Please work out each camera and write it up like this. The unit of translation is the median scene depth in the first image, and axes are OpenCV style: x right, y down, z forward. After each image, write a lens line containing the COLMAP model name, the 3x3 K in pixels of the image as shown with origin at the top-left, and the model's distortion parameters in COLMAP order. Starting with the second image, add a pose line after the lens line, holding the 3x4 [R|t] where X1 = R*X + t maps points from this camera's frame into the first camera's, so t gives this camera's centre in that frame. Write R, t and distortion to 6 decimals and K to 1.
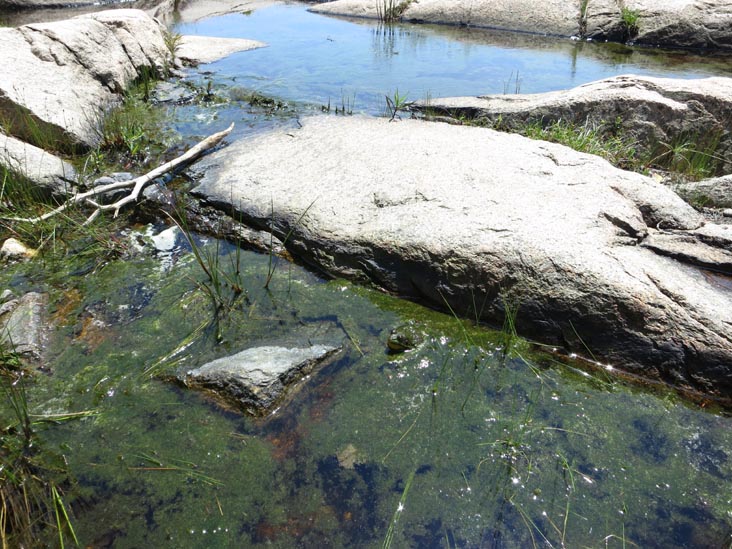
lens RADIAL K [[529.6, 0, 366.0], [0, 529.6, 274.5], [0, 0, 1]] dist [-0.060424, 0.013570]
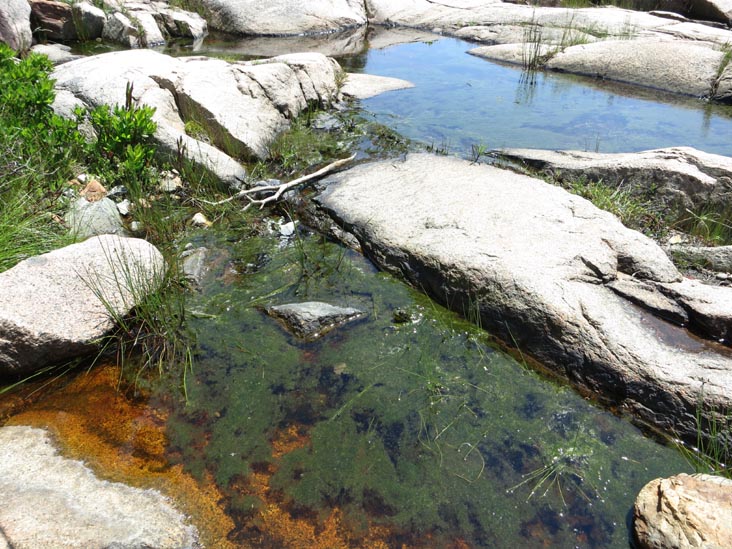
lens RADIAL K [[529.6, 0, 366.0], [0, 529.6, 274.5], [0, 0, 1]] dist [-0.060424, 0.013570]
pose [[0.937060, 0.173109, -0.303237, 0.376983], [-0.179458, 0.983741, 0.007029, 0.016010], [0.299523, 0.047831, 0.952889, -0.453350]]
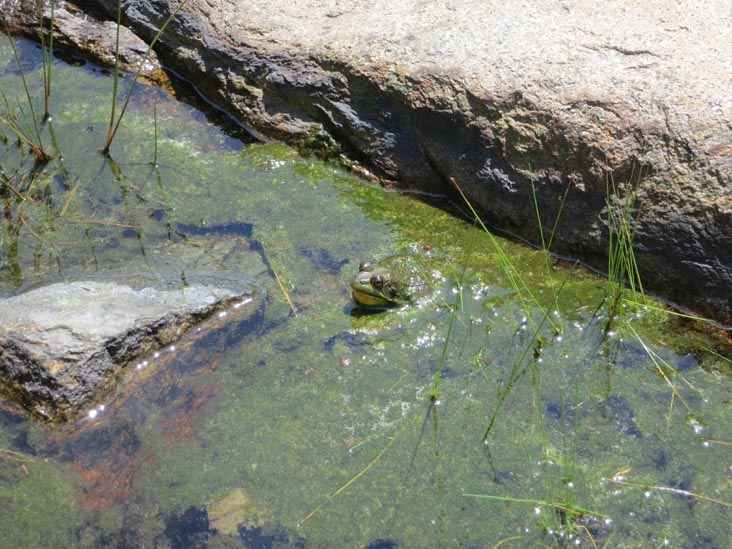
lens RADIAL K [[1493.6, 0, 366.0], [0, 1493.6, 274.5], [0, 0, 1]] dist [-0.189765, -0.110584]
pose [[0.995984, 0.060844, -0.065675, 0.125480], [-0.053903, 0.993249, 0.102718, -0.014819], [0.071481, -0.098766, 0.992540, -0.247397]]
